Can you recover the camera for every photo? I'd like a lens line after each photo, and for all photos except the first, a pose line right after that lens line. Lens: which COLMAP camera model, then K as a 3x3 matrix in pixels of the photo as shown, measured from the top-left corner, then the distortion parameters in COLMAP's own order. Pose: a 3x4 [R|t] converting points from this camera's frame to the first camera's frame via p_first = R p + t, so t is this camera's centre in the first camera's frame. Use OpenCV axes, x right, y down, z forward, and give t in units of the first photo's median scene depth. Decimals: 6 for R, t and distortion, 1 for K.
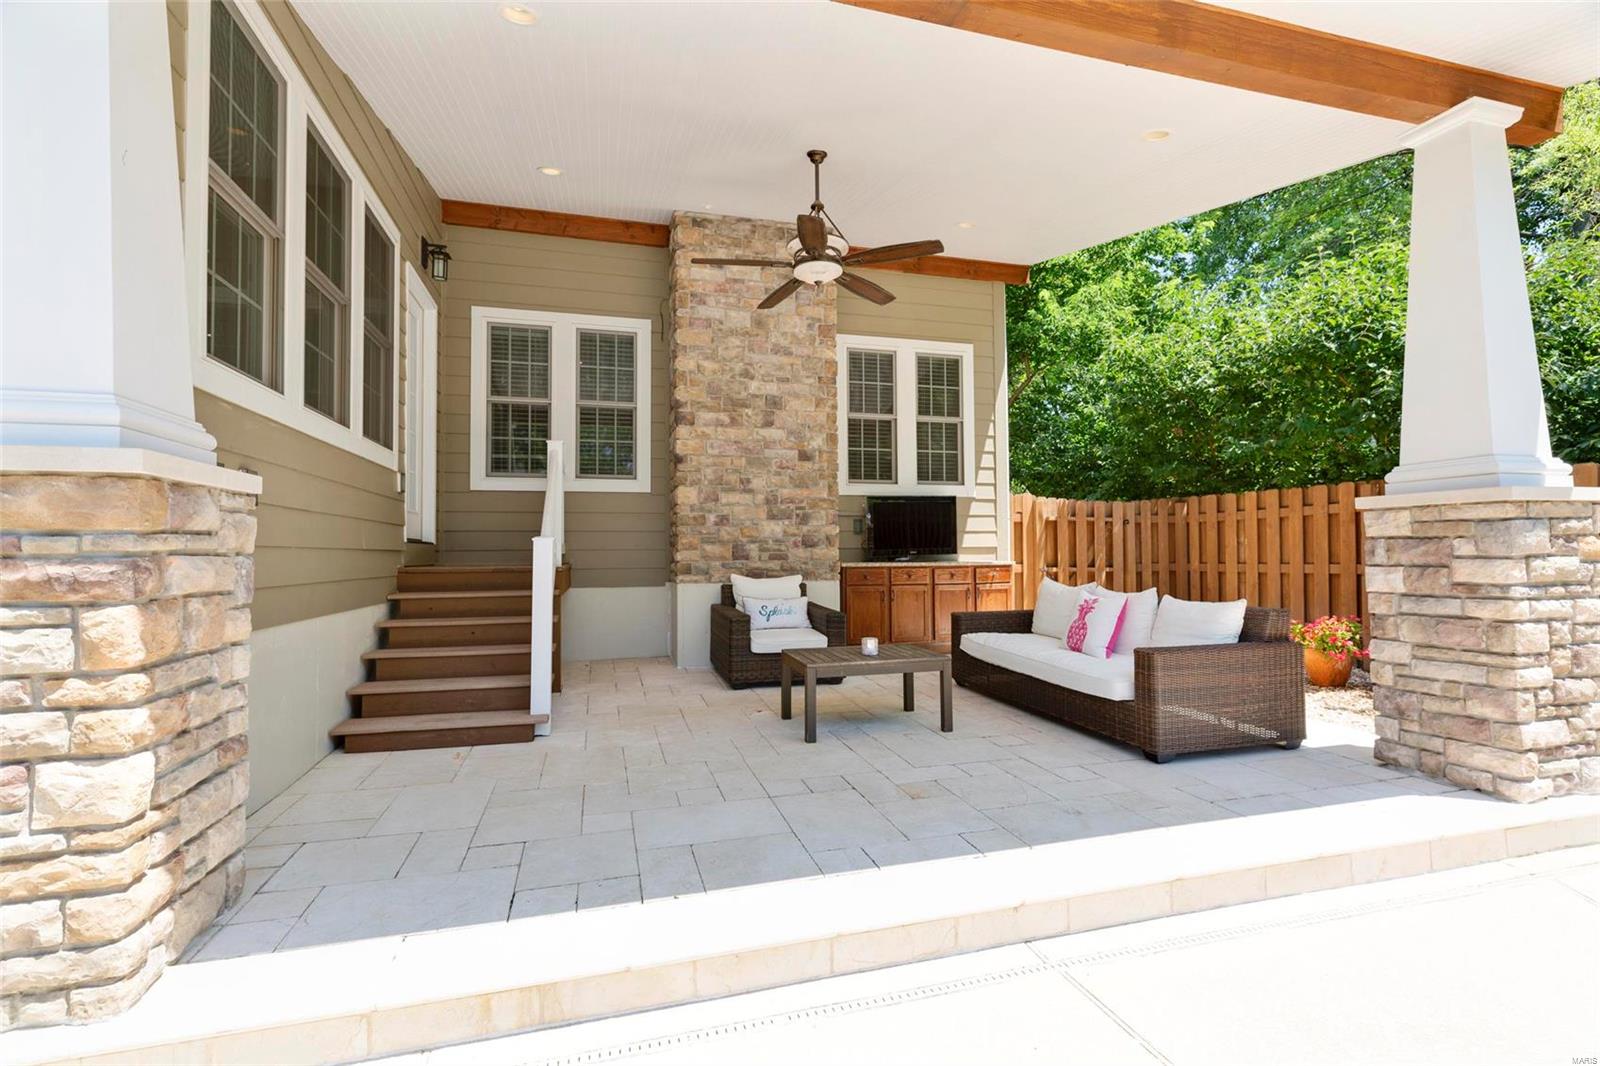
lens RADIAL K [[712.9, 0, 793.6], [0, 712.9, 537.0], [0, 0, 1]] dist [-0.000346, 0.001658]
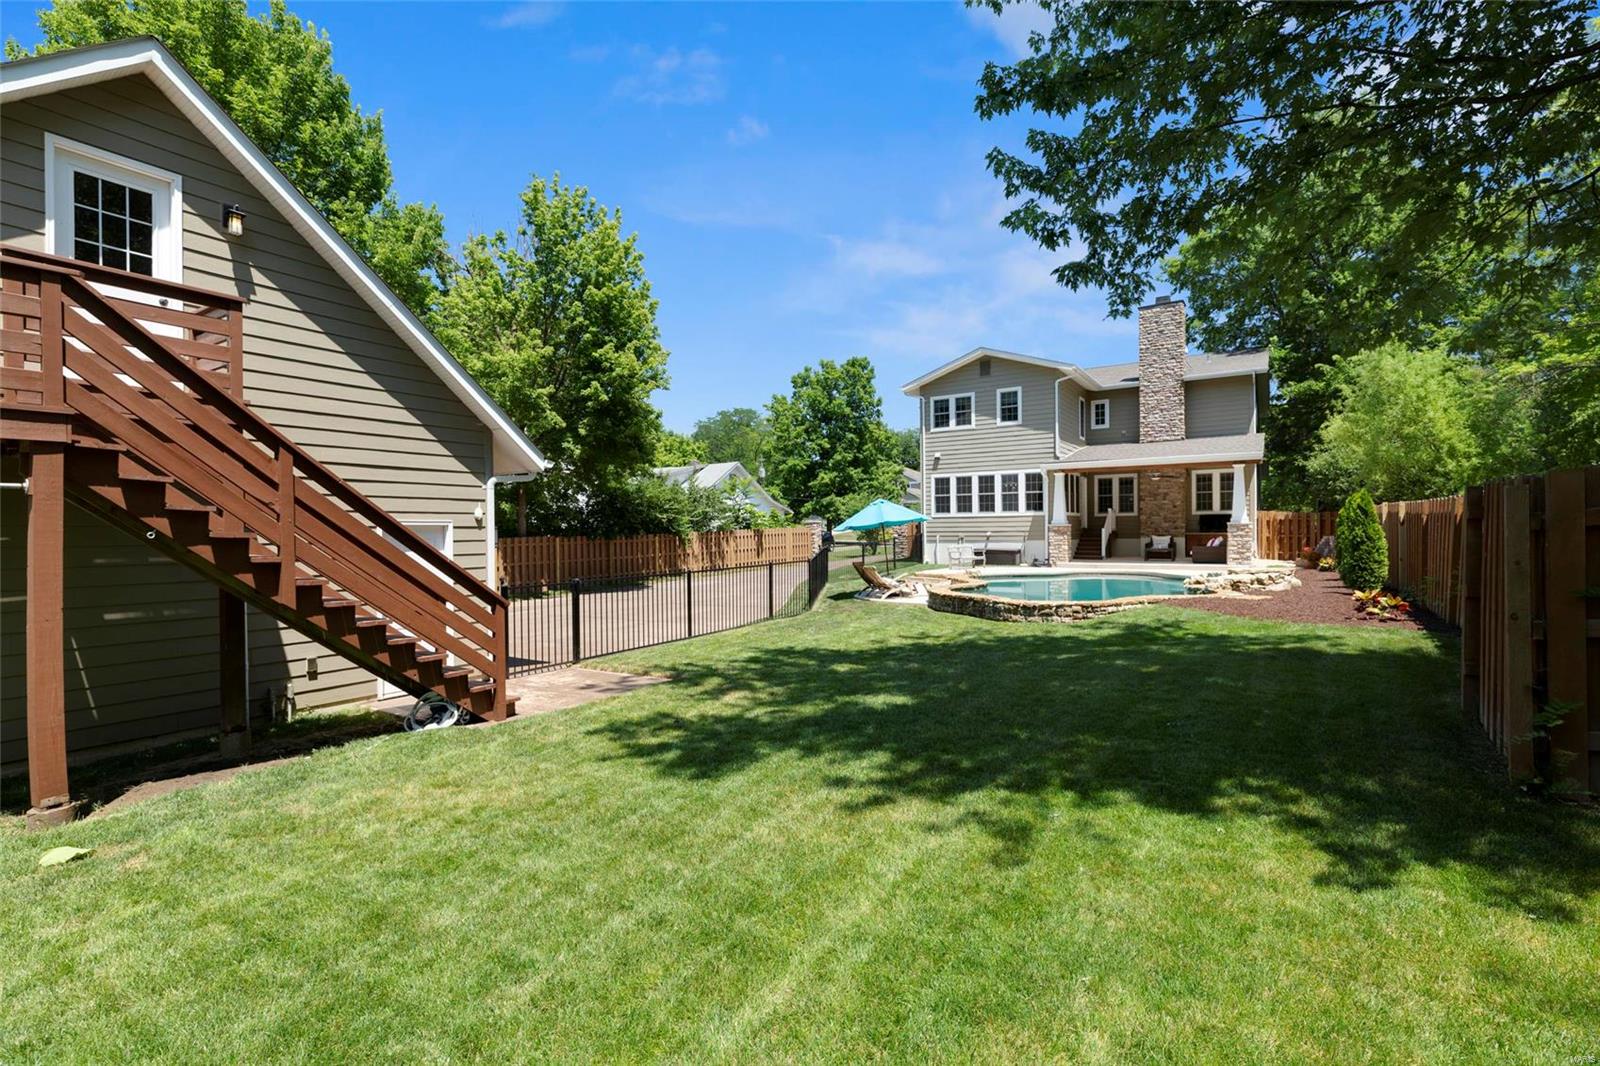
lens RADIAL K [[712.9, 0, 787.6], [0, 712.9, 531.1], [0, 0, 1]] dist [-0.000346, 0.001658]
pose [[0.646877, 0.001714, -0.762593, 1.732281], [0.022439, 0.999522, 0.021280, -0.112742], [0.762265, -0.030878, 0.646529, -3.404004]]
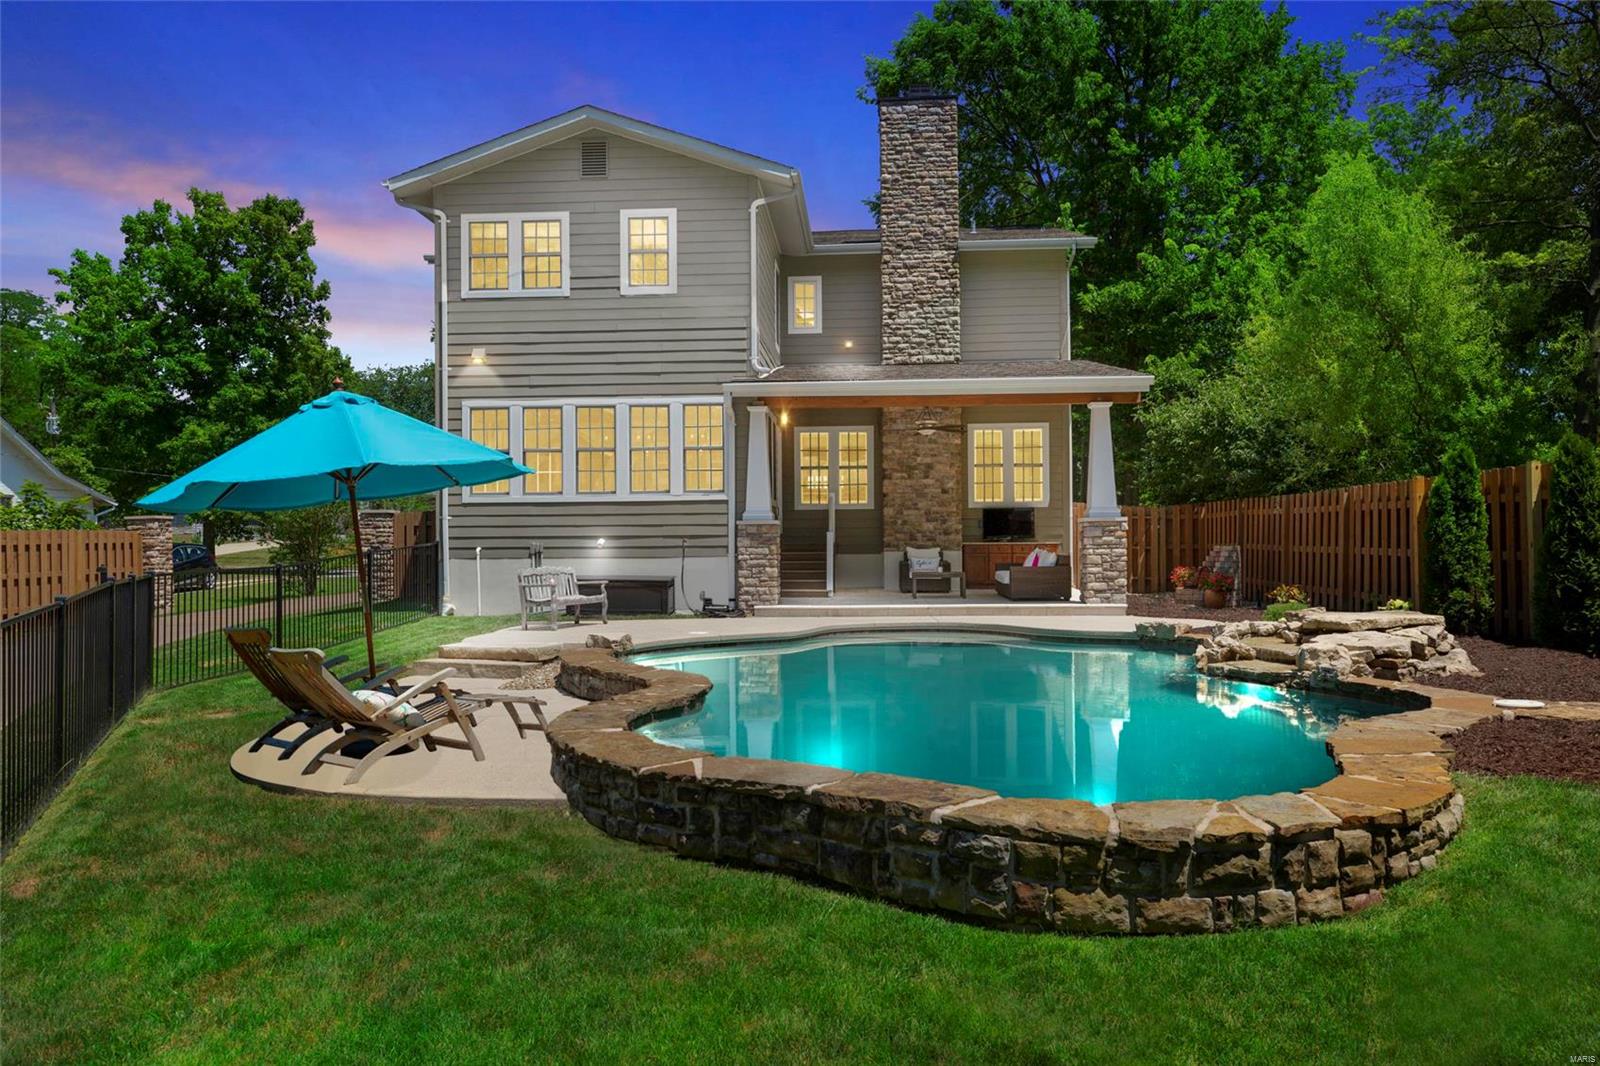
lens RADIAL K [[1107.1, 0, 789.4], [0, 1107.1, 531.1], [0, 0, 1]] dist [0.003448, 0.003390]
pose [[0.943645, -0.004397, -0.330929, 0.679051], [0.007879, 0.999927, 0.009183, -0.031085], [0.330864, -0.011273, 0.943611, -2.277133]]
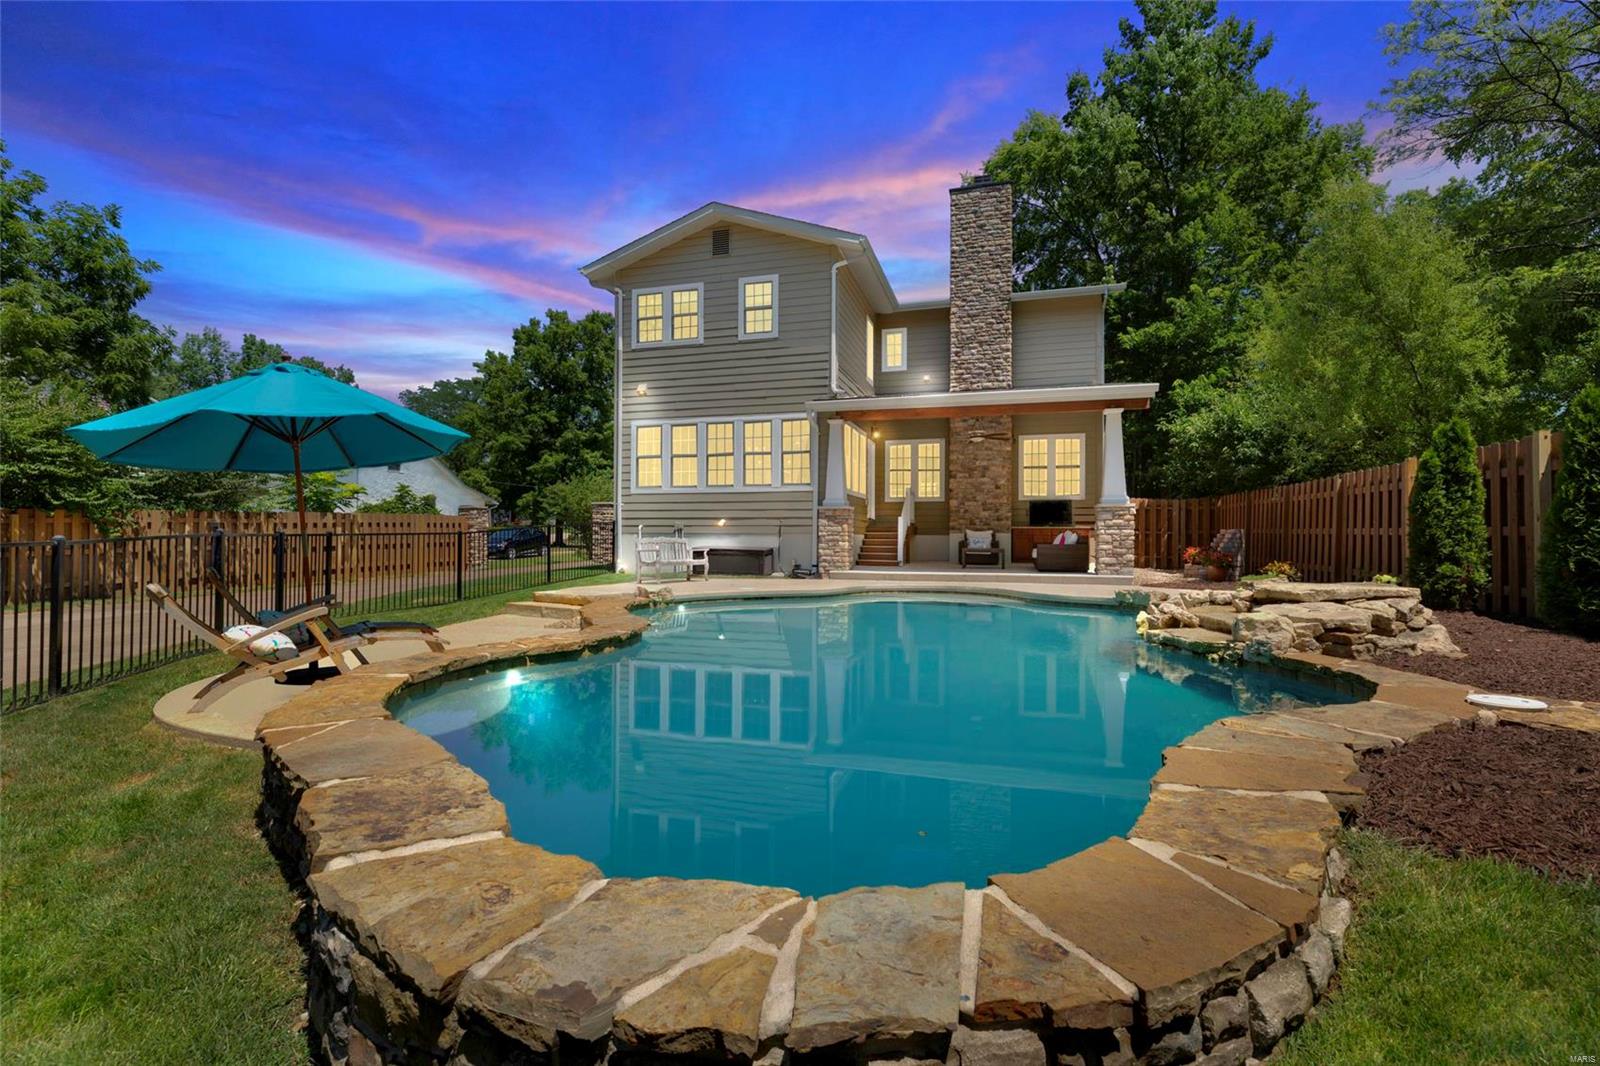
lens RADIAL K [[712.9, 0, 794.7], [0, 712.9, 529.6], [0, 0, 1]] dist [-0.000346, 0.001658]
pose [[0.847667, 0.004688, -0.530508, 0.822667], [0.001102, 0.999943, 0.010597, 0.018931], [0.530528, -0.009567, 0.847614, -1.755764]]
